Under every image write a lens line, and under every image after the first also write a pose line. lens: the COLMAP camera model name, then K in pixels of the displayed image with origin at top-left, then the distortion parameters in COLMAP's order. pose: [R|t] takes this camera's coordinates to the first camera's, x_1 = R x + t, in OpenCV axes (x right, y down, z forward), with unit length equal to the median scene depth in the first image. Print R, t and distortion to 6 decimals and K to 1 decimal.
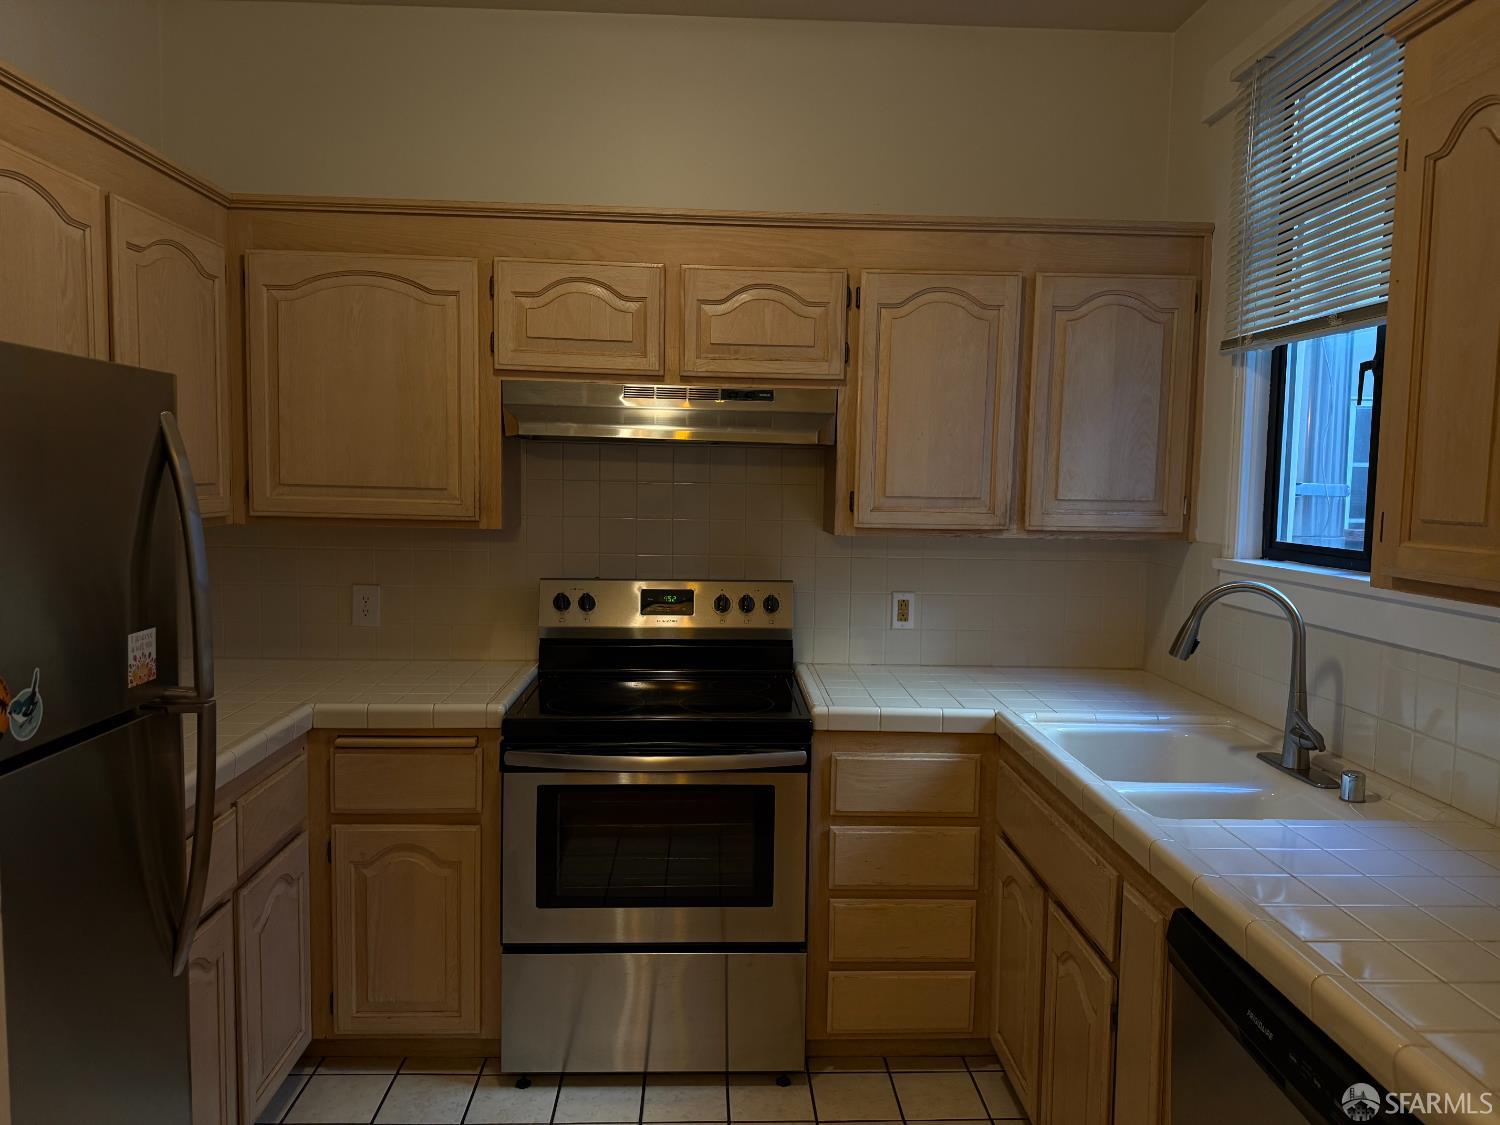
lens RADIAL K [[1050.3, 0, 752.7], [0, 1050.3, 564.8], [0, 0, 1]] dist [0.133911, -0.227773]
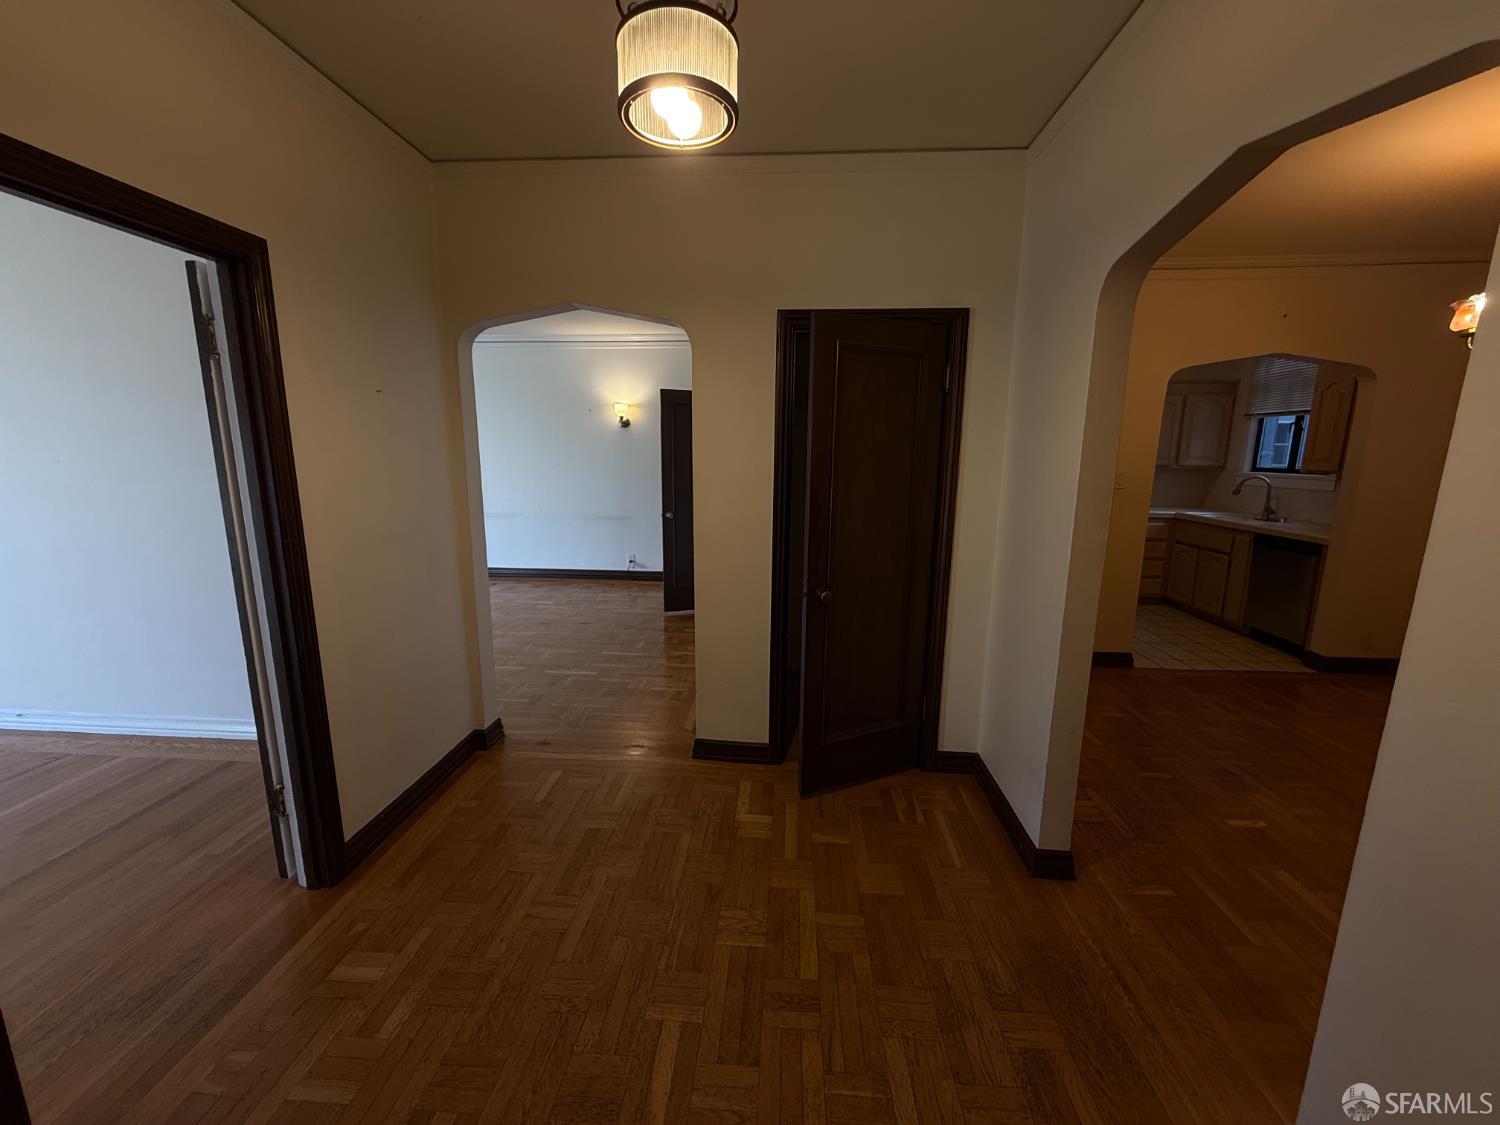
lens RADIAL K [[596.1, 0, 750.0], [0, 596.1, 562.5], [0, 0, 1]] dist [0.000617, 0.000060]
pose [[0.994328, 0.012254, -0.105652, -1.048370], [-0.001170, 0.994540, 0.104347, 0.092424], [0.106354, -0.103631, 0.988913, -1.295257]]
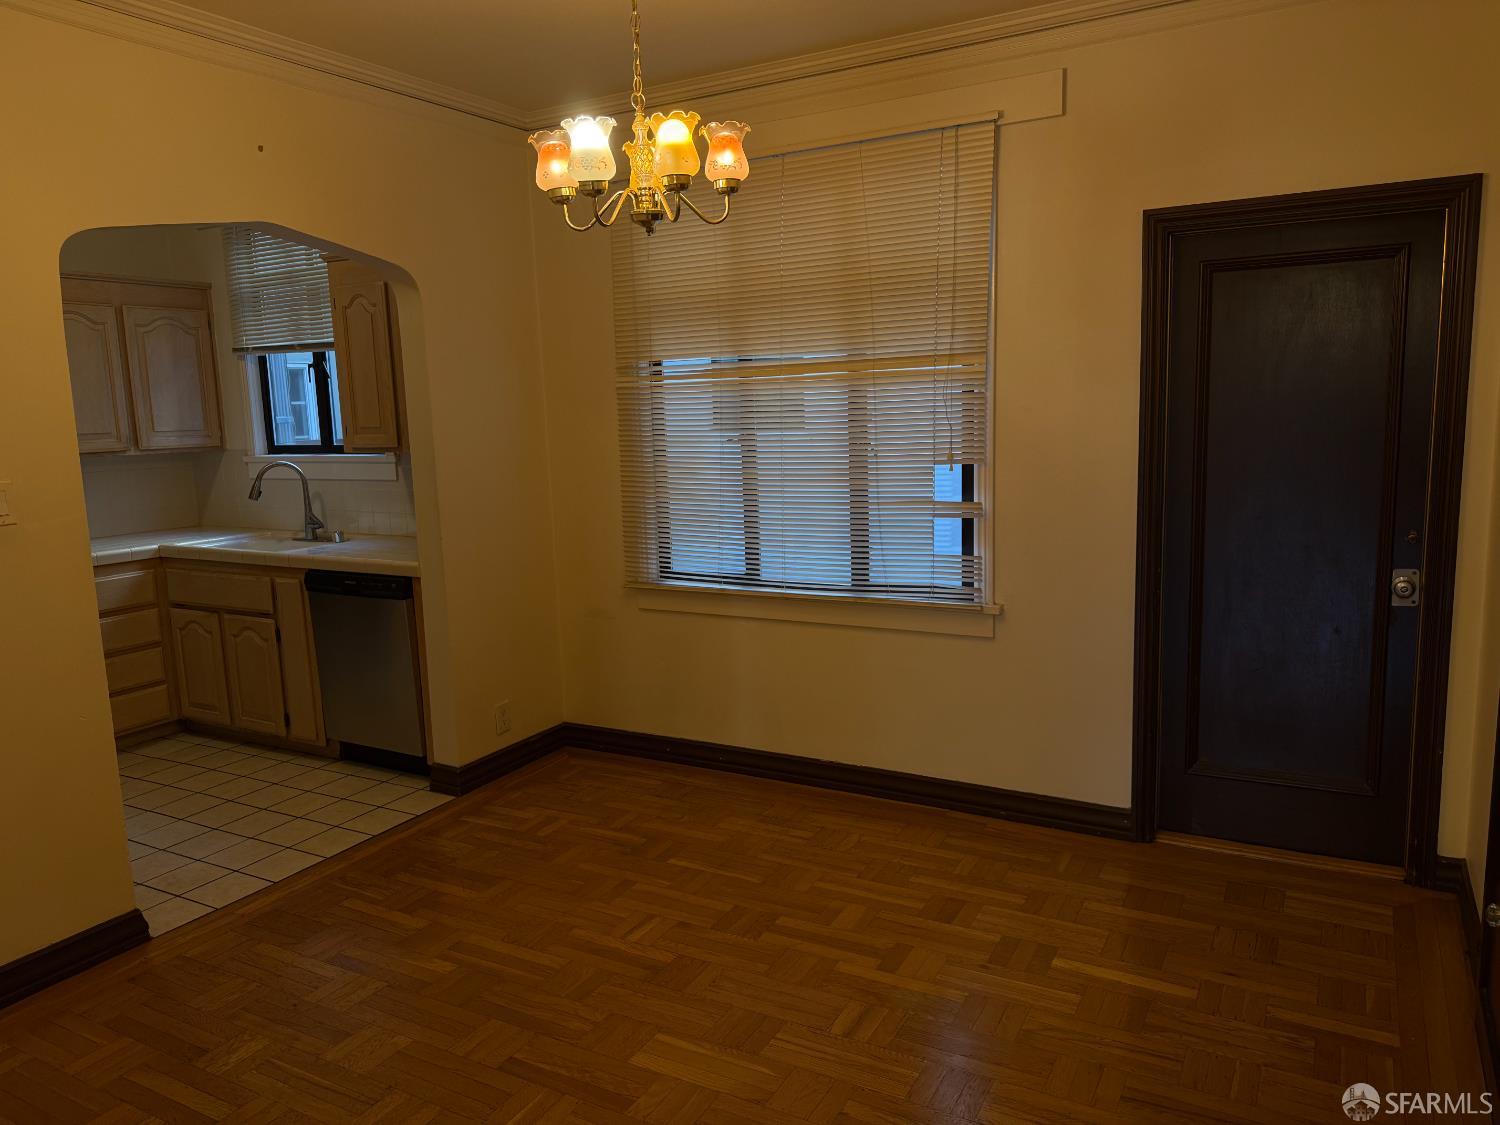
lens RADIAL K [[1050.3, 0, 752.7], [0, 1050.3, 564.8], [0, 0, 1]] dist [0.133911, -0.227773]
pose [[0.523010, -0.159106, 0.837345, -0.786758], [0.106507, 0.986922, 0.121003, 0.052873], [-0.845646, 0.025897, 0.533116, -0.873652]]
